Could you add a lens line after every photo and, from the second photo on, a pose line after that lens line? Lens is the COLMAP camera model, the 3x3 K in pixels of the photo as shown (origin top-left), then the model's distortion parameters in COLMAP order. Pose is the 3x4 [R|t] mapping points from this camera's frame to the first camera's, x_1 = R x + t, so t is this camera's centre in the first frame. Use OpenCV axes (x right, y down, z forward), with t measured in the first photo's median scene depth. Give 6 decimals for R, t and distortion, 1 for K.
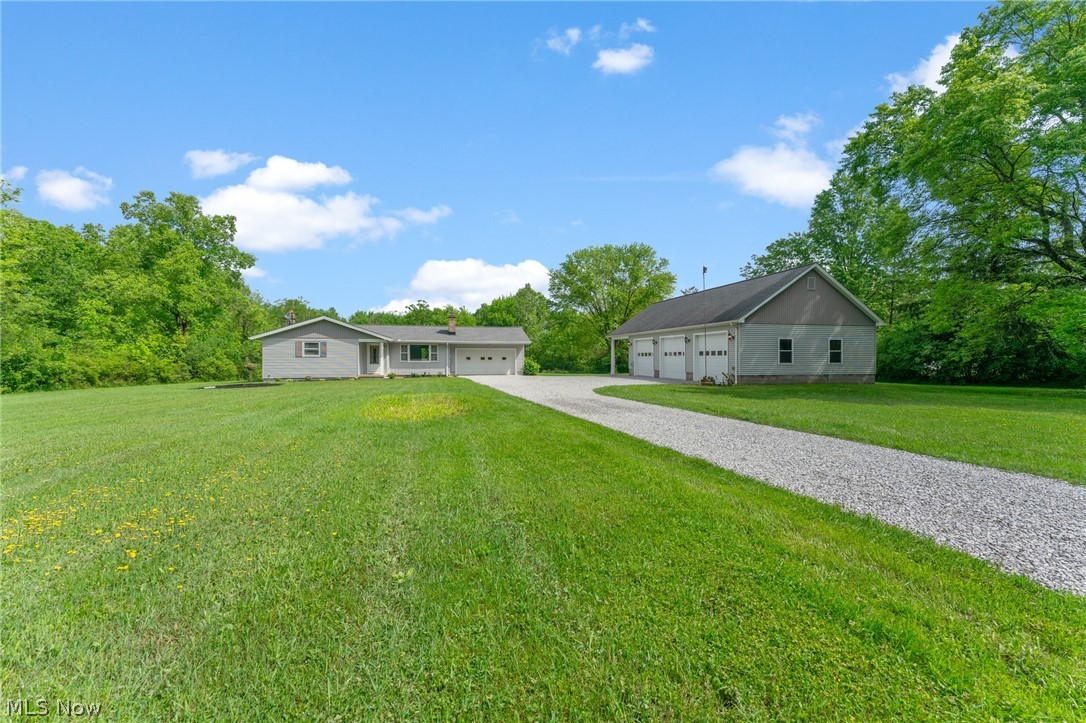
lens RADIAL K [[442.4, 0, 541.4], [0, 442.4, 357.9], [0, 0, 1]] dist [0.000609, 0.000391]
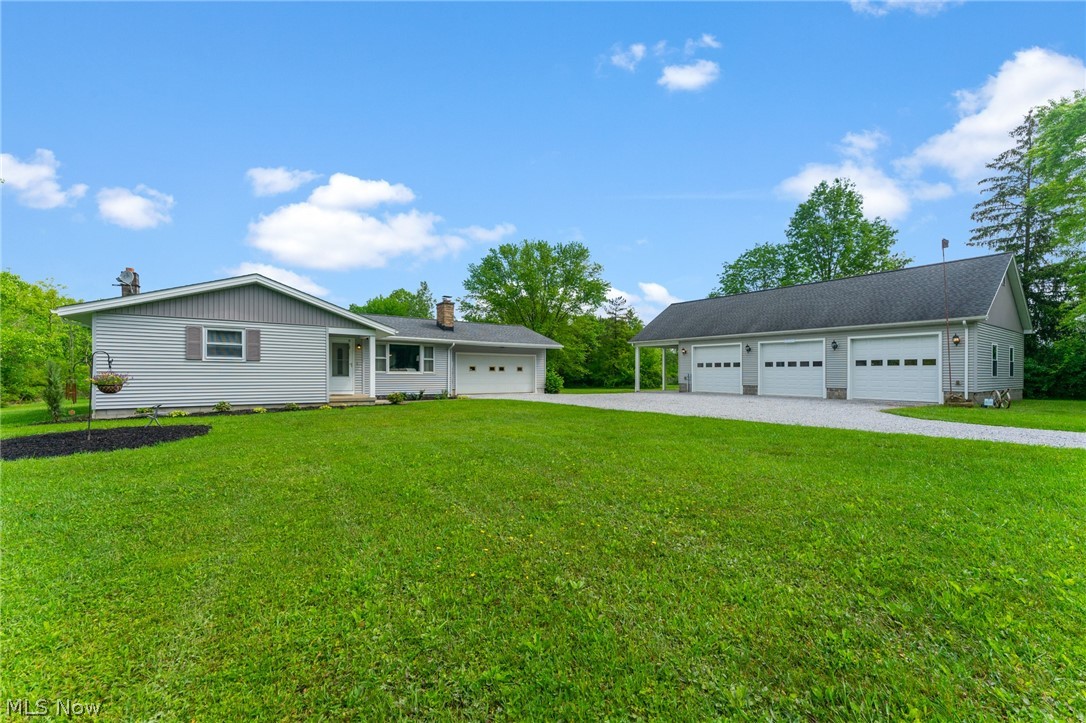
lens RADIAL K [[435.7, 0, 537.8], [0, 435.7, 374.4], [0, 0, 1]] dist [0.000642, -0.000106]
pose [[0.932818, 0.003517, 0.360330, -0.303115], [-0.005454, 0.999976, 0.004361, 0.006446], [-0.360306, -0.006033, 0.932815, 0.363821]]
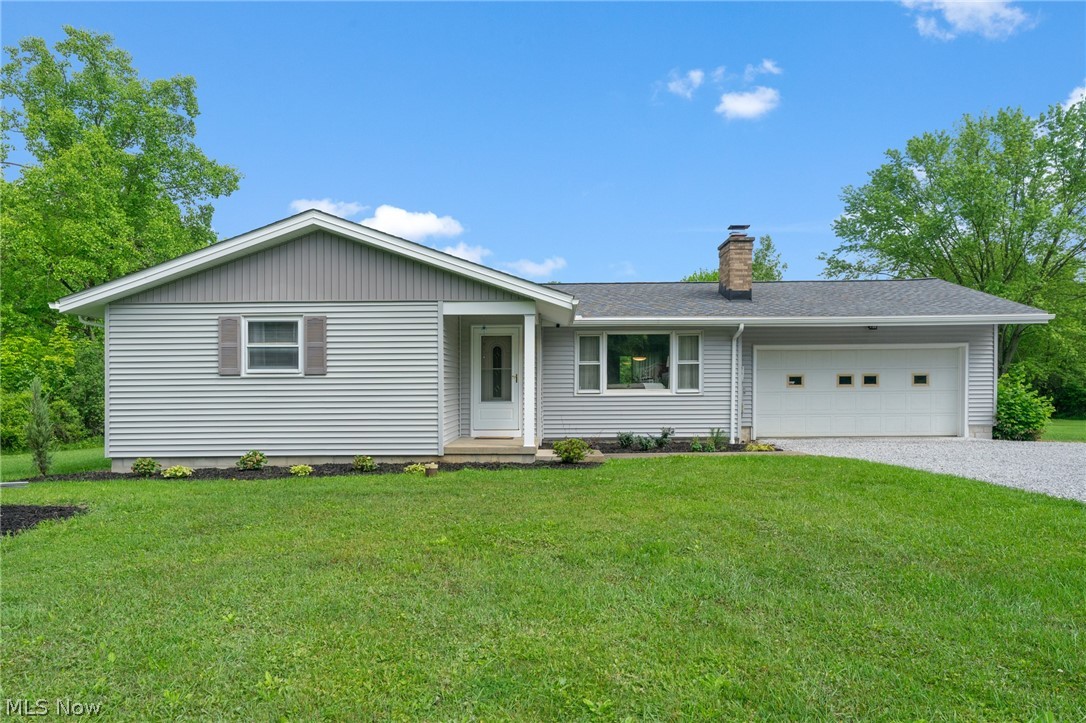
lens RADIAL K [[649.7, 0, 549.5], [0, 649.7, 412.3], [0, 0, 1]] dist [-0.004098, 0.002085]
pose [[0.969910, -0.000942, -0.243460, -0.216270], [0.009732, 0.999343, 0.034905, 0.005744], [0.243267, -0.036224, 0.969283, 0.537982]]
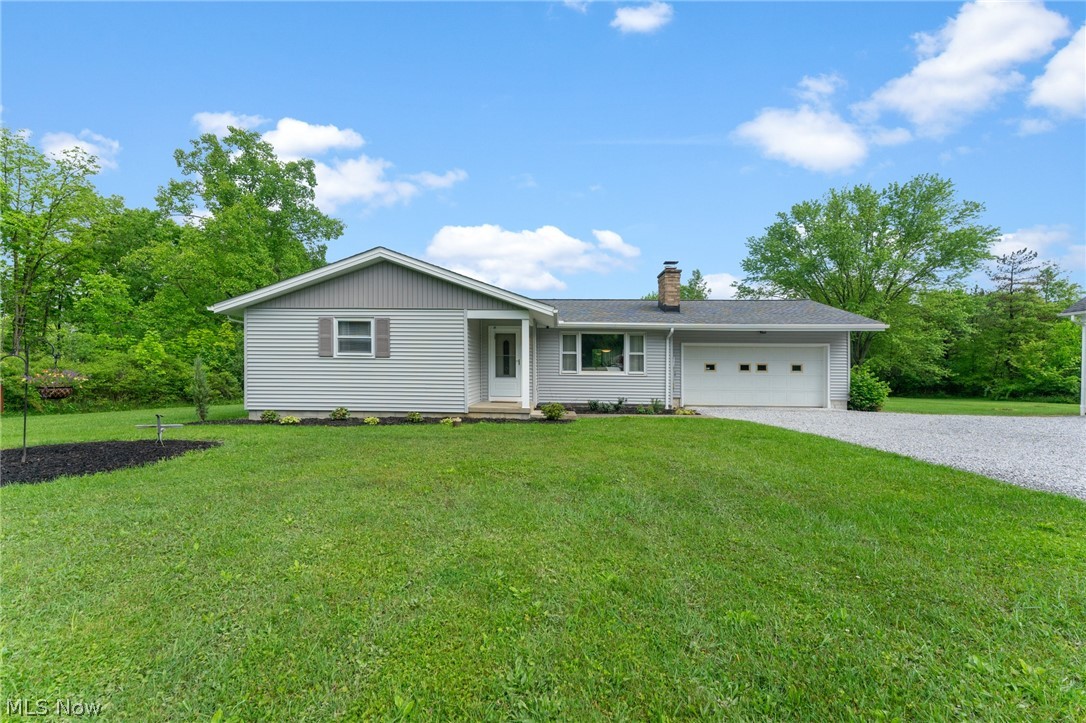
lens RADIAL K [[435.7, 0, 537.8], [0, 435.7, 374.4], [0, 0, 1]] dist [0.000642, -0.000106]
pose [[0.963004, 0.010713, -0.269274, -0.210048], [-0.008834, 0.999927, 0.008187, 0.006370], [0.269342, -0.005505, 0.963029, 0.542473]]
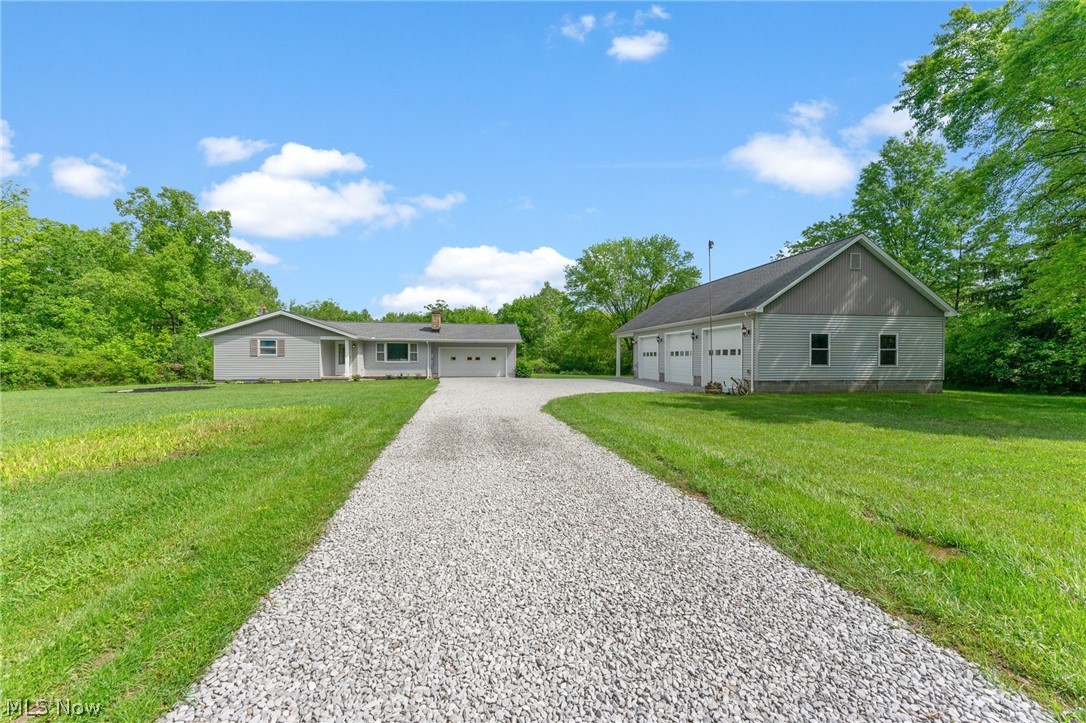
lens RADIAL K [[431.0, 0, 543.0], [0, 431.0, 361.5], [0, 0, 1]] dist [0.000706, 0.000037]
pose [[0.996917, 0.002777, -0.078410, 0.084495], [-0.002253, 0.999975, 0.006768, 0.000887], [0.078427, -0.006571, 0.996898, 0.138439]]
